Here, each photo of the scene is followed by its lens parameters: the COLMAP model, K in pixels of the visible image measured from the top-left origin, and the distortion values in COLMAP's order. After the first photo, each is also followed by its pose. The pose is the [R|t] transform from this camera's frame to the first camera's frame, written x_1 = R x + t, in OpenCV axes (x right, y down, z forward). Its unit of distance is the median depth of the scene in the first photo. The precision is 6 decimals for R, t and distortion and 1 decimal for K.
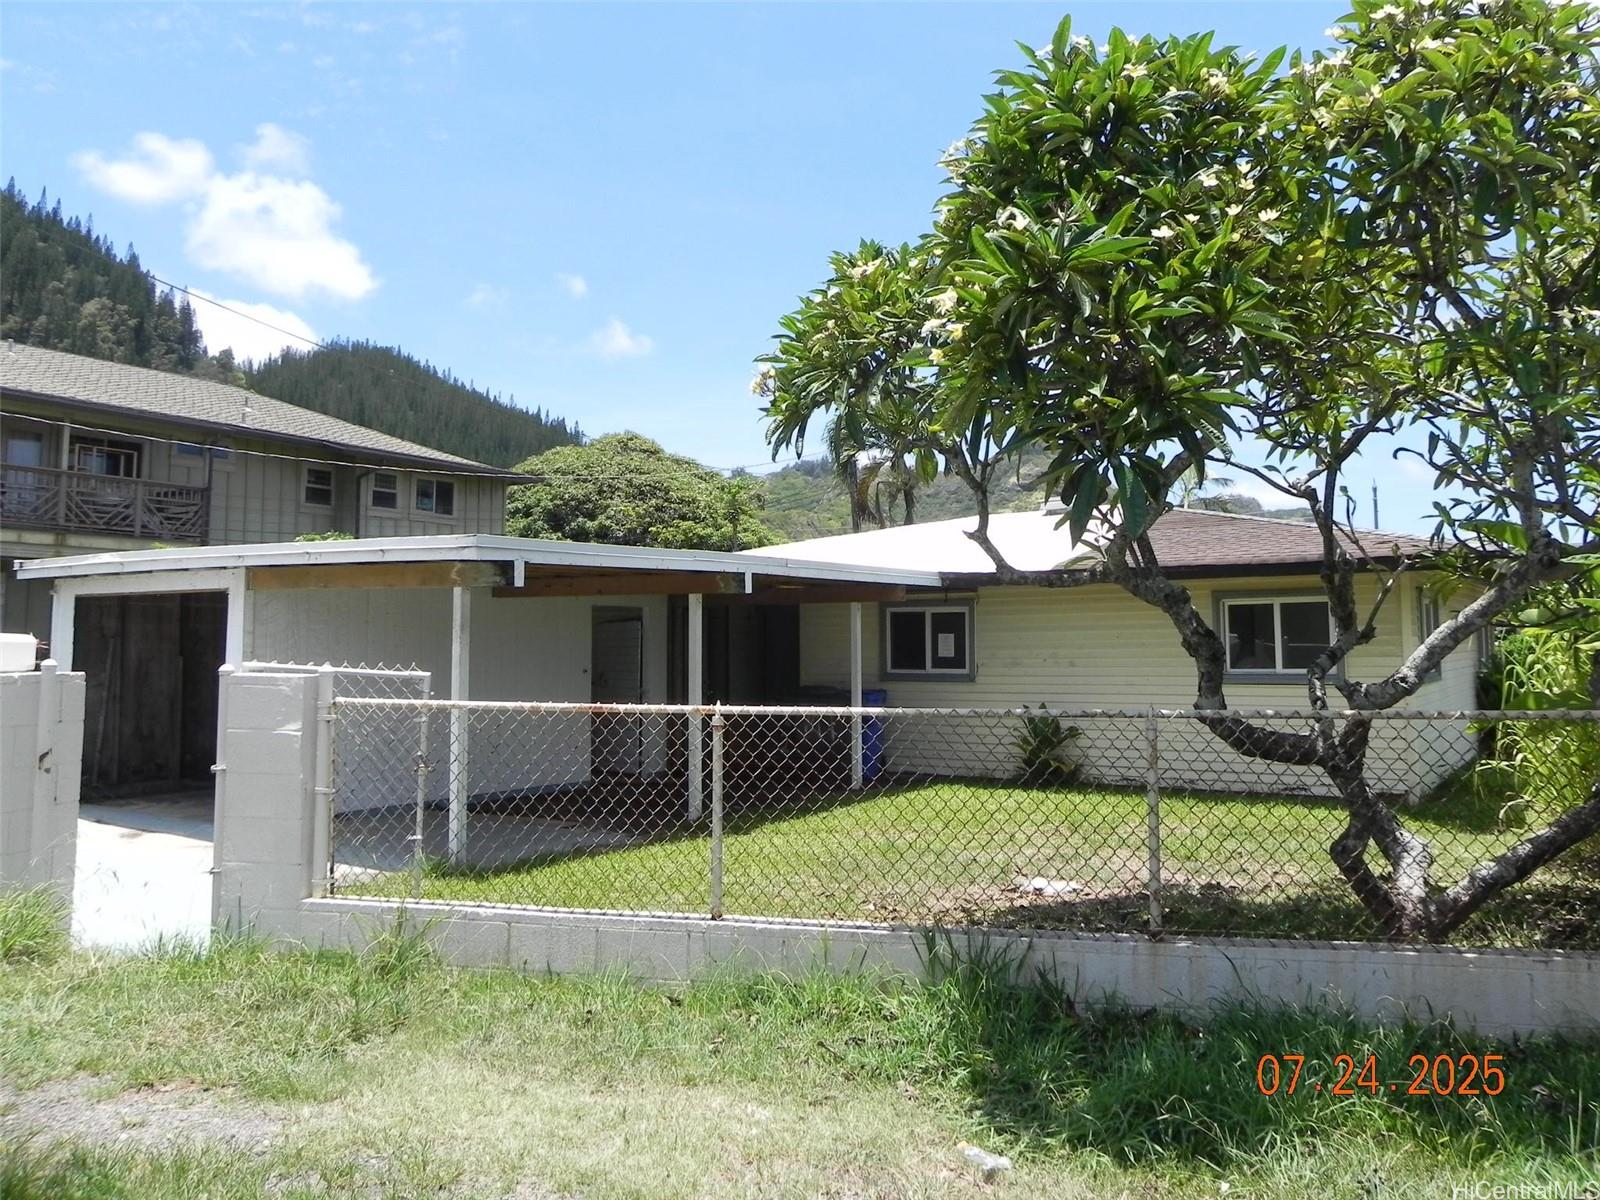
lens RADIAL K [[1190.8, 0, 801.0], [0, 1190.8, 535.1], [0, 0, 1]] dist [-0.028176, 0.004606]
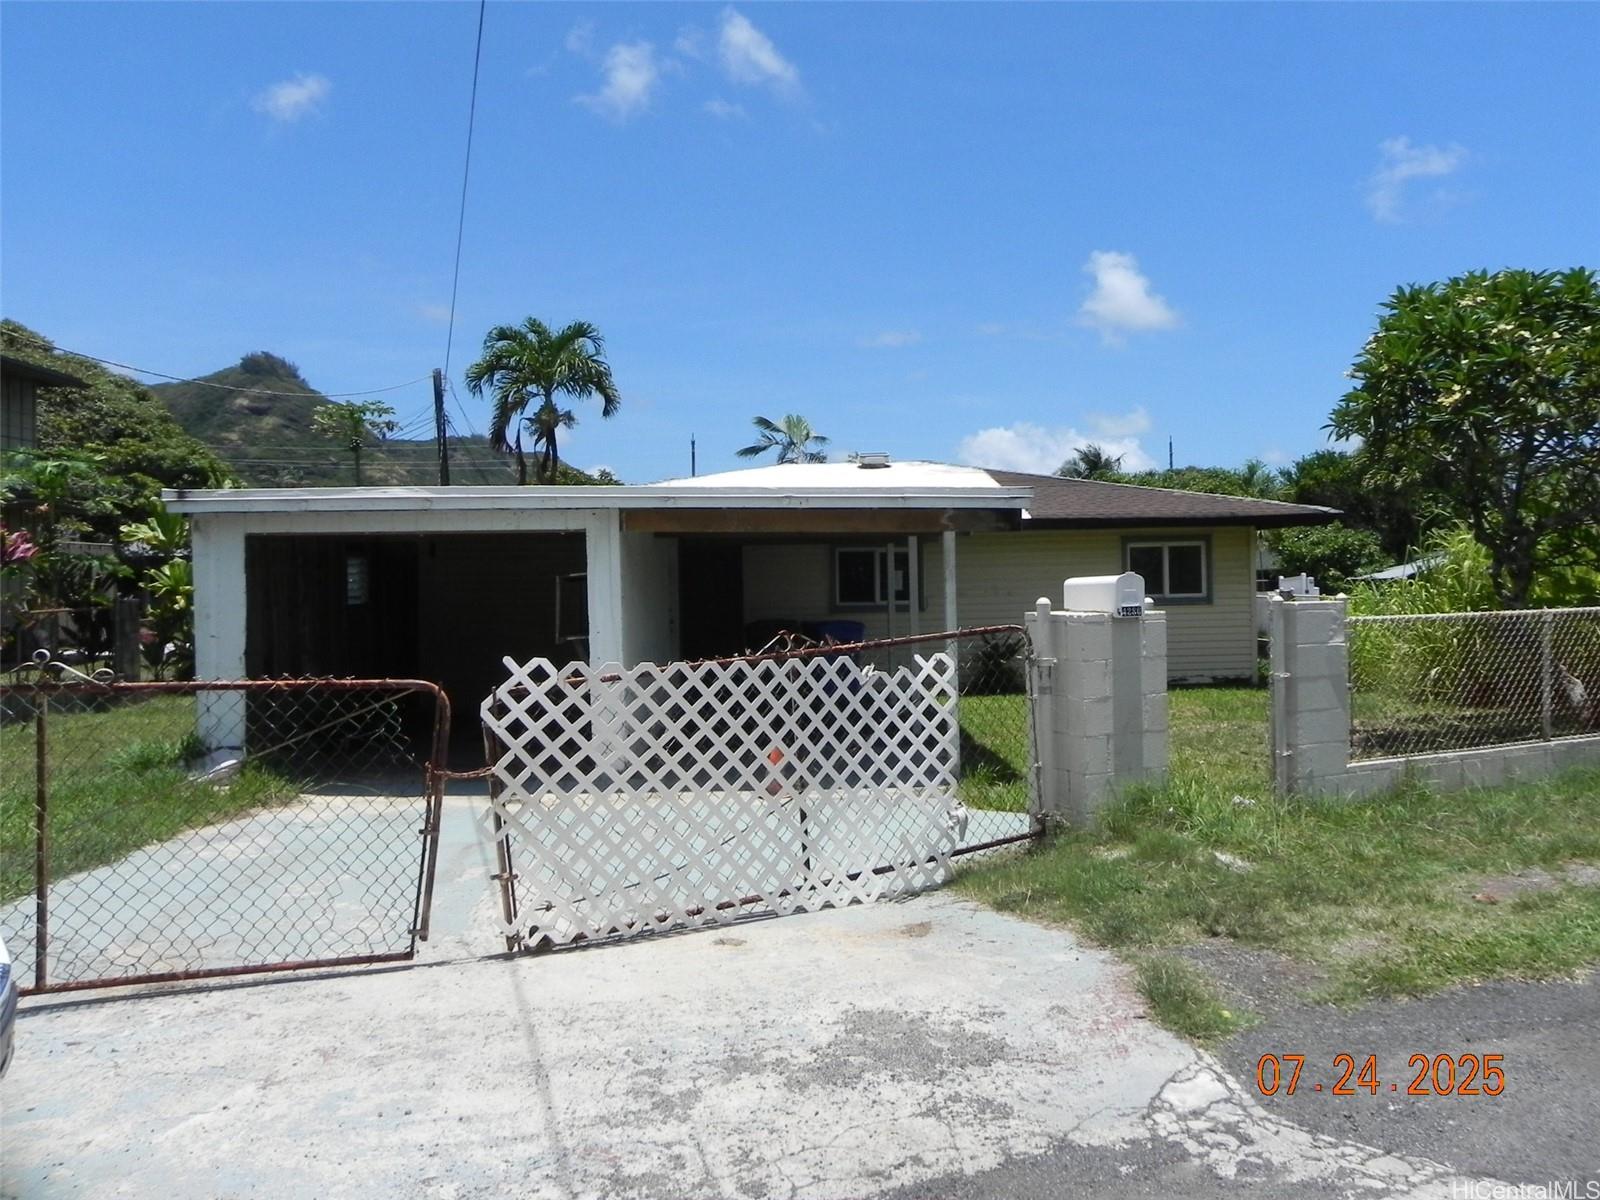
lens RADIAL K [[1190.8, 0, 801.0], [0, 1190.8, 535.1], [0, 0, 1]] dist [-0.028176, 0.004606]
pose [[0.810064, 0.007957, 0.586288, -0.767475], [-0.038397, 0.998481, 0.039502, 0.005697], [-0.585084, -0.054511, 0.809139, 0.119564]]
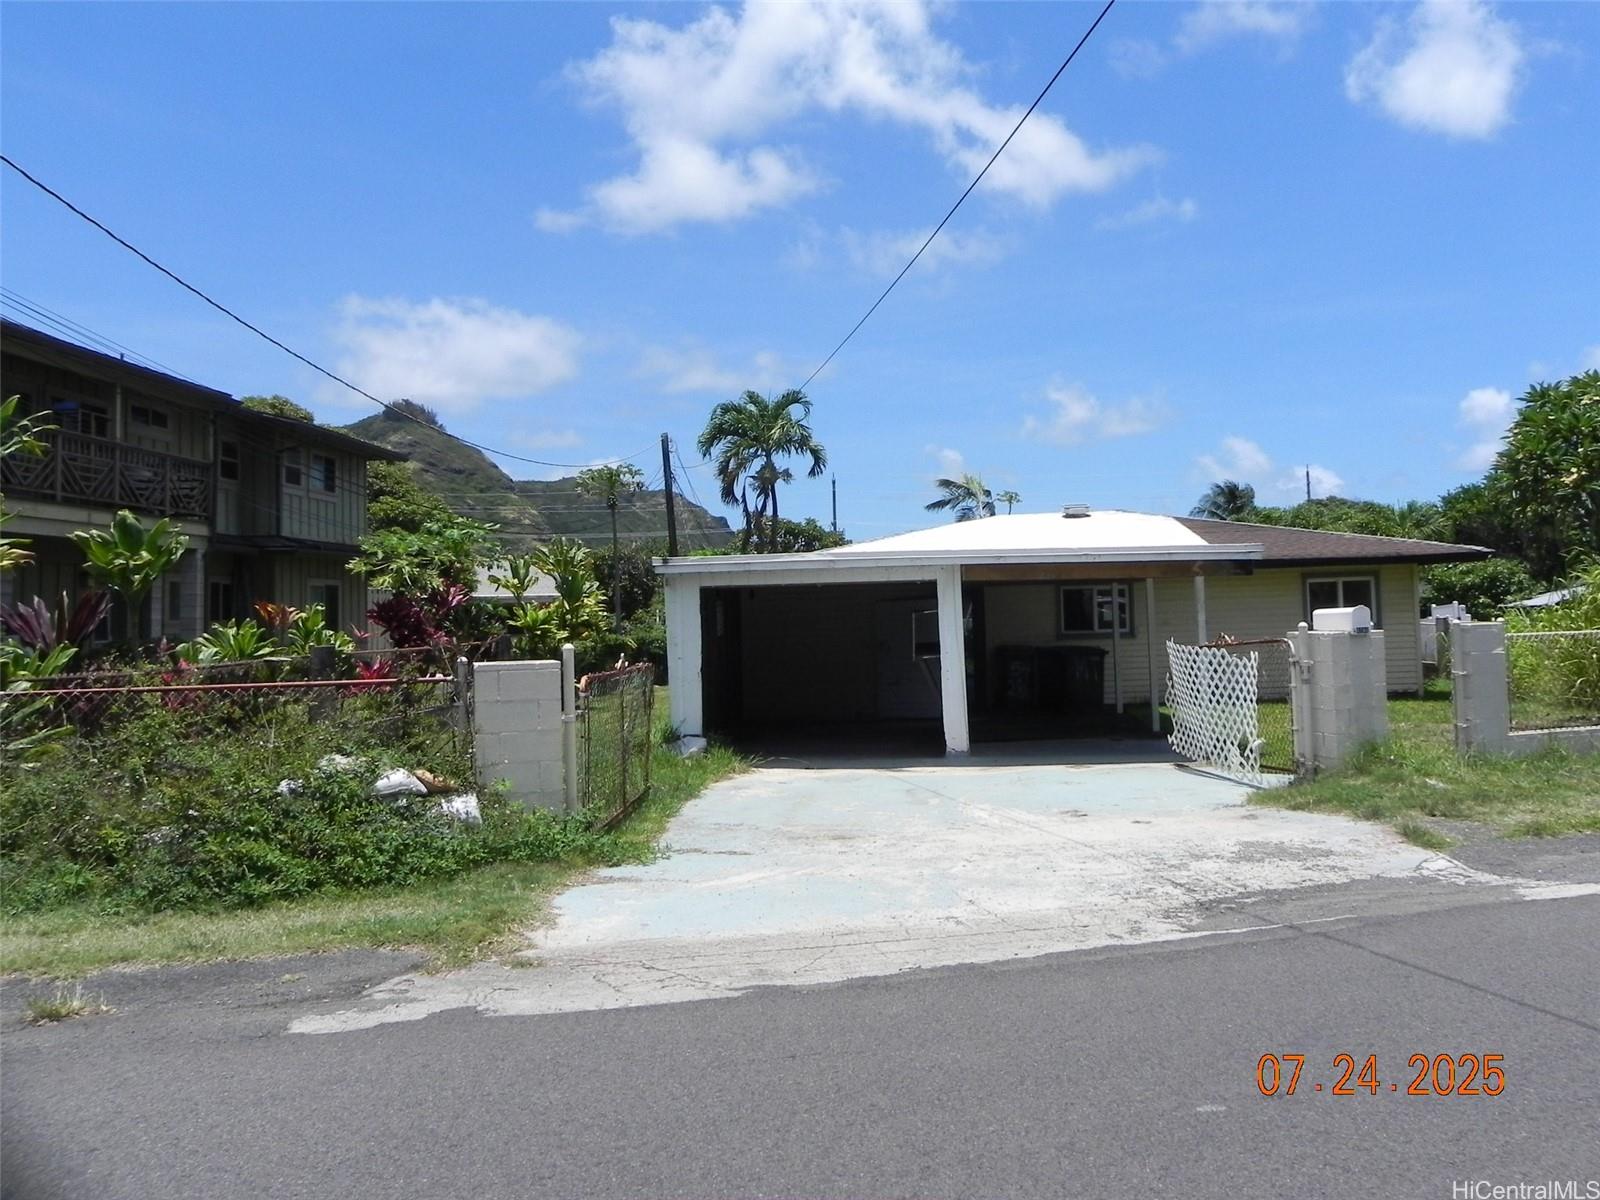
lens RADIAL K [[1190.8, 0, 801.0], [0, 1190.8, 535.1], [0, 0, 1]] dist [-0.028176, 0.004606]
pose [[0.863775, 0.010091, 0.503777, -1.095748], [-0.019983, 0.999699, 0.014239, -0.015892], [-0.503482, -0.022366, 0.863716, -0.056819]]
